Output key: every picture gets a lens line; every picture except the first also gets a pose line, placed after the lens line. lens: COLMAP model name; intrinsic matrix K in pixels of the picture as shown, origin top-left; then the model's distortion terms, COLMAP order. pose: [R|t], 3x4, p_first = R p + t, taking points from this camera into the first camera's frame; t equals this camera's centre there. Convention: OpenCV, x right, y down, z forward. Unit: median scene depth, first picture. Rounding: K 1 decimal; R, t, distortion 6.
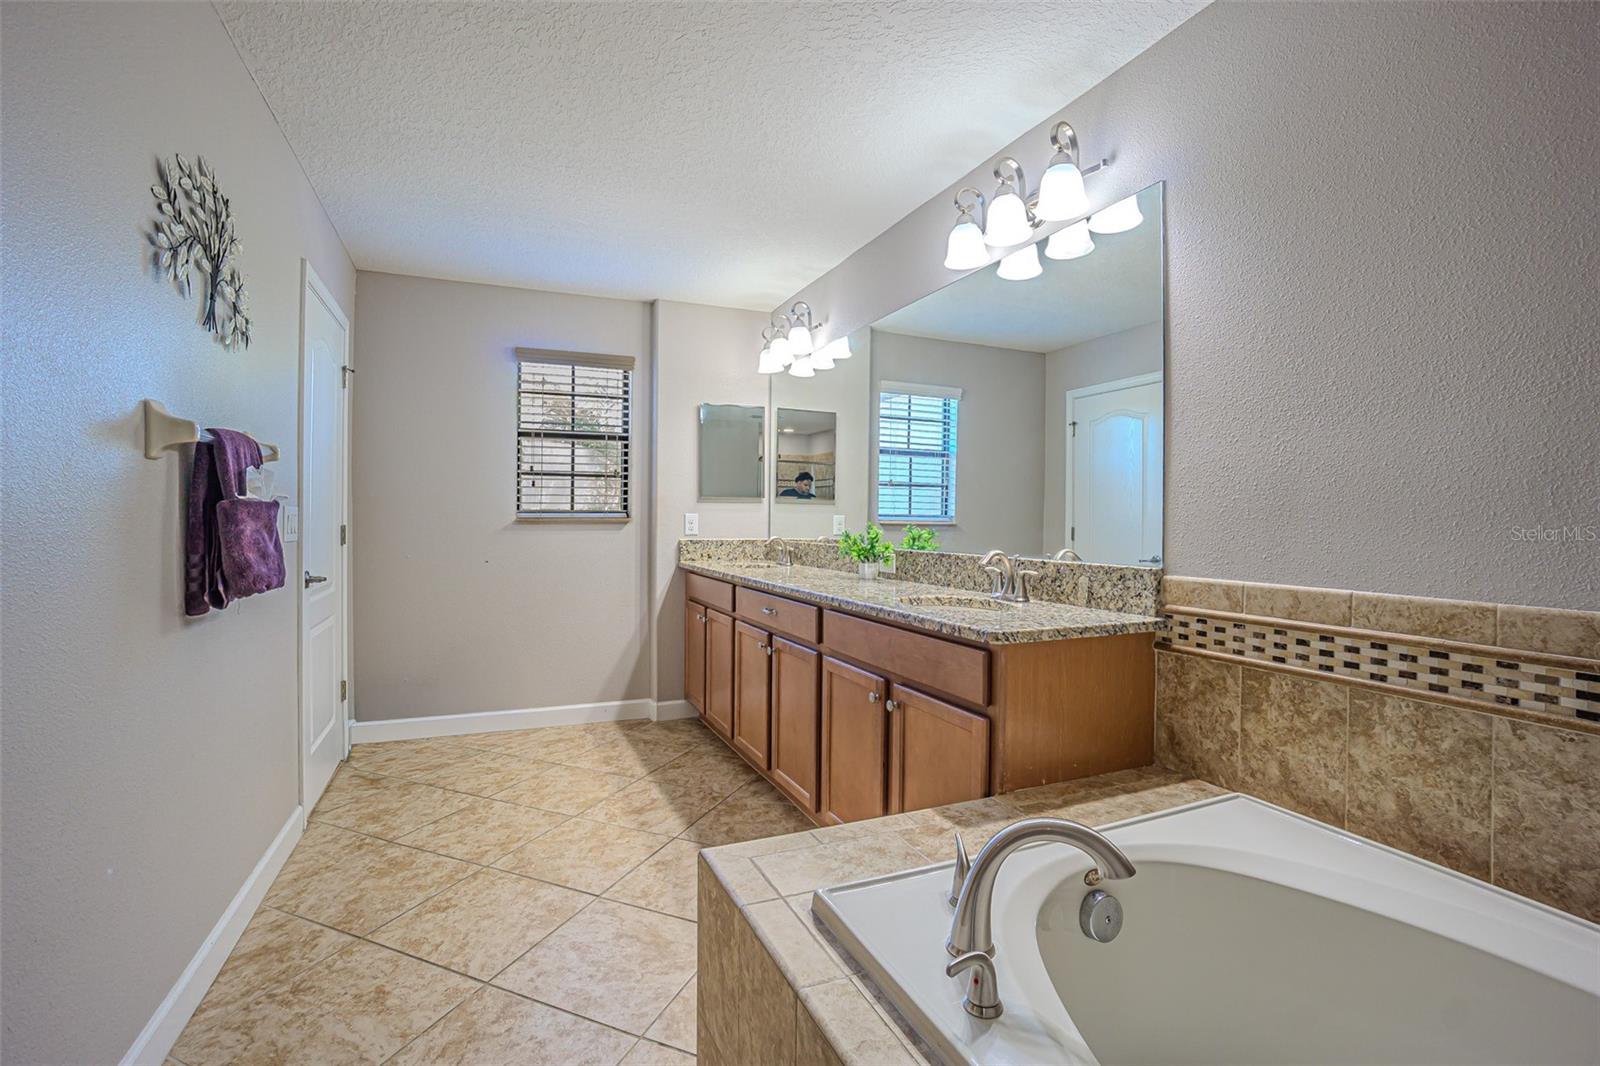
lens RADIAL K [[702.6, 0, 778.5], [0, 702.6, 521.9], [0, 0, 1]] dist [-0.000118, 0.000204]
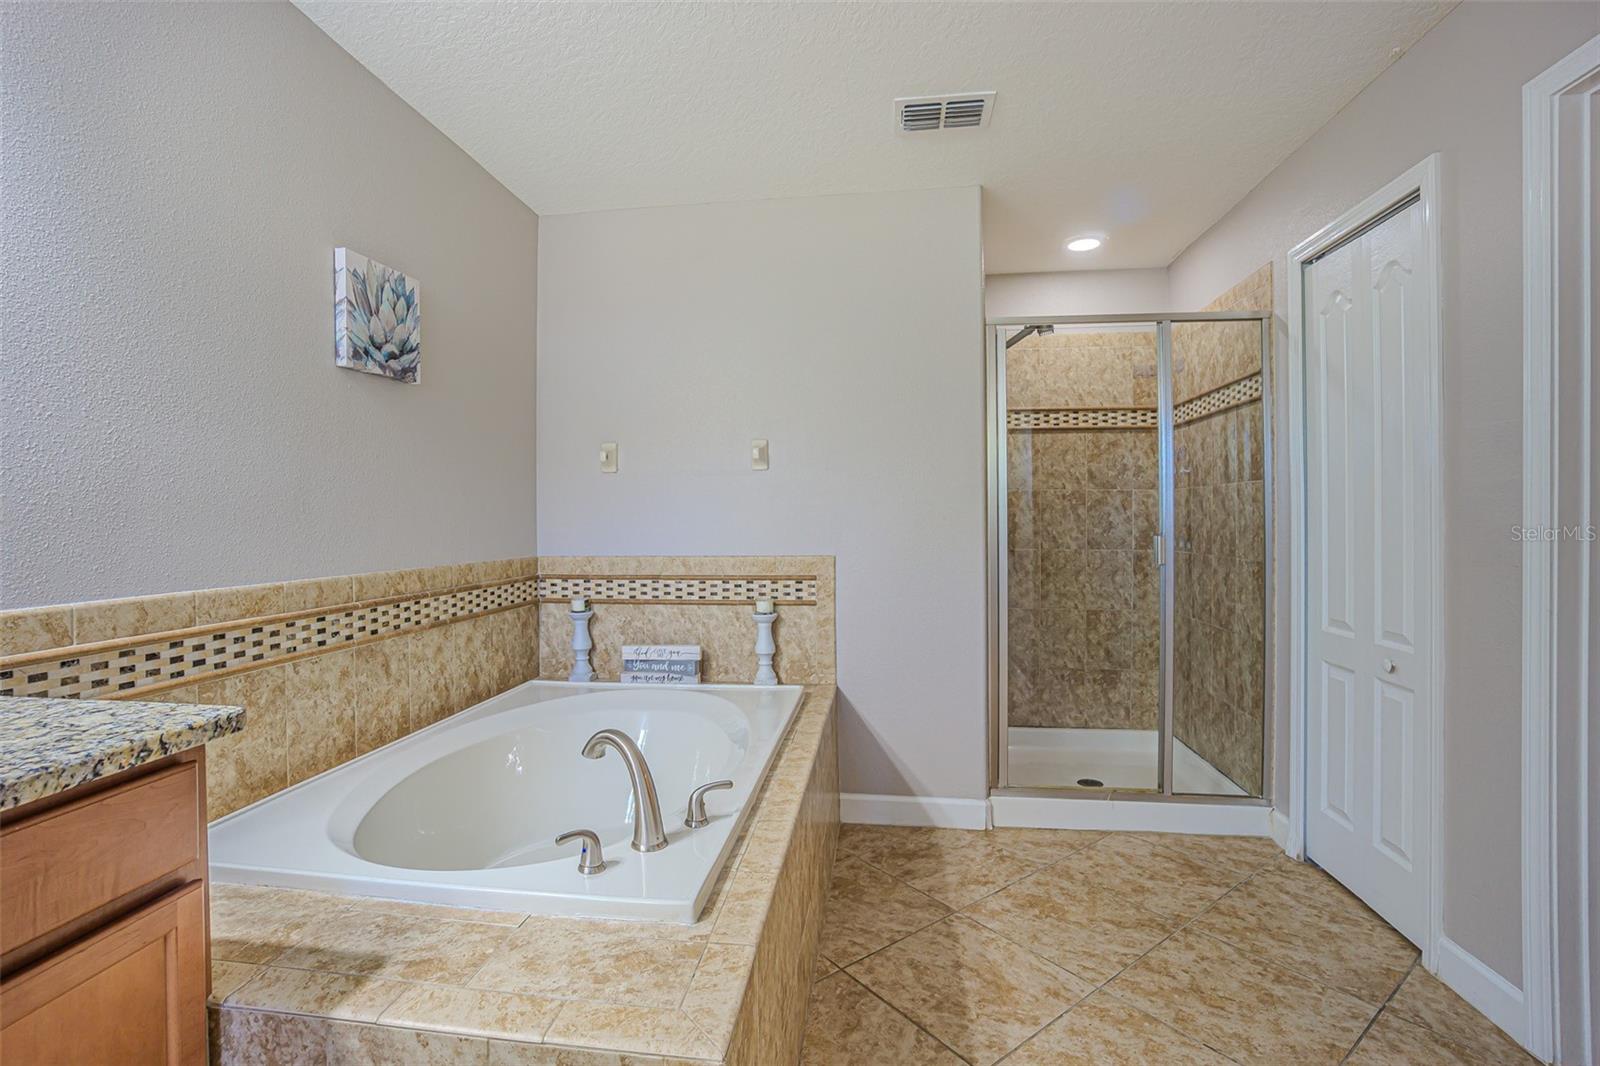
lens RADIAL K [[702.6, 0, 778.5], [0, 702.6, 521.9], [0, 0, 1]] dist [-0.000118, 0.000204]
pose [[-0.845446, 0.008085, 0.534000, -0.459038], [0.015343, 0.999840, 0.009153, 0.001200], [-0.533841, 0.015932, -0.845435, 1.429085]]
